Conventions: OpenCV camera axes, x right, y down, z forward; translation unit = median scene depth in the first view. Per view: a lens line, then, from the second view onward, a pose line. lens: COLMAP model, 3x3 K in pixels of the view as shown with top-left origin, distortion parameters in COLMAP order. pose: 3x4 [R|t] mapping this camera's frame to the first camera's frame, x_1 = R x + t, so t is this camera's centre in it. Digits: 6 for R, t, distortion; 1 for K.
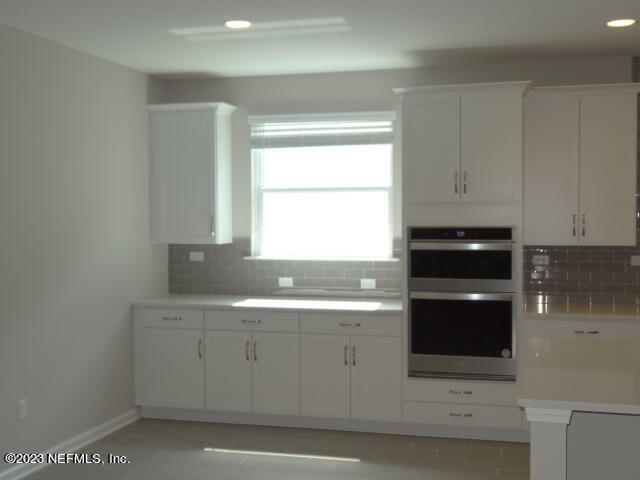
lens RADIAL K [[846.7, 0, 320.0], [0, 846.7, 240.0], [0, 0, 1]] dist [0.040597, -0.005201]
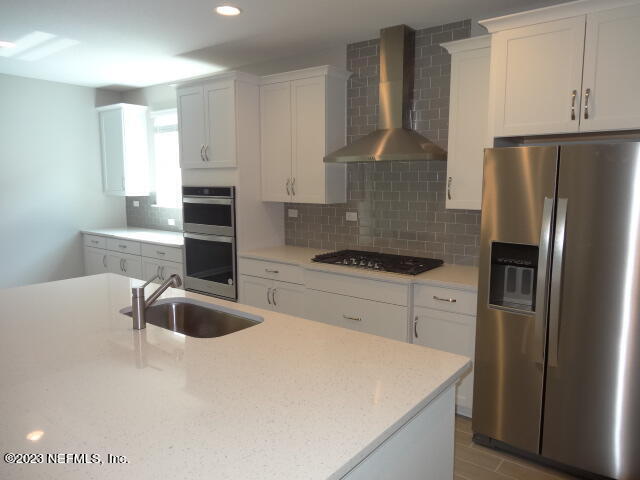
lens RADIAL K [[473.1, 0, 320.0], [0, 473.1, 240.0], [0, 0, 1]] dist [0.004580, 0.003334]
pose [[0.923701, 0.055574, -0.379063, 0.590512], [-0.020549, 0.995185, 0.095832, -0.006015], [0.382563, -0.080730, 0.920395, 0.349218]]
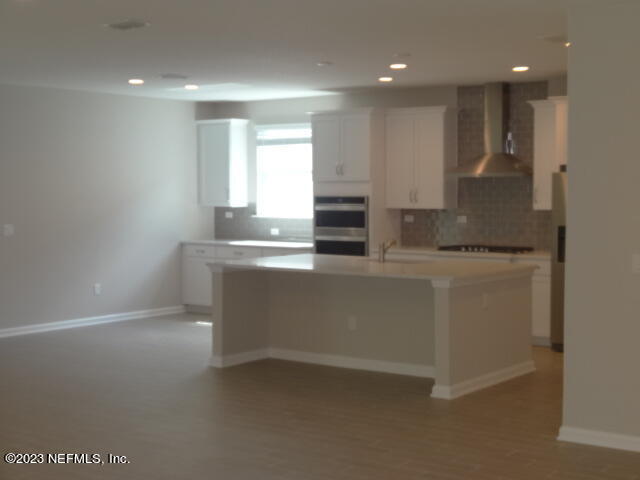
lens RADIAL K [[1010.6, 0, 320.0], [0, 1010.6, 240.0], [0, 0, 1]] dist [-0.032950, -0.011850]
pose [[0.930061, 0.021483, -0.366775, 0.801330], [-0.014796, 0.999669, 0.021034, 0.027350], [0.367106, -0.014137, 0.930072, -0.782727]]
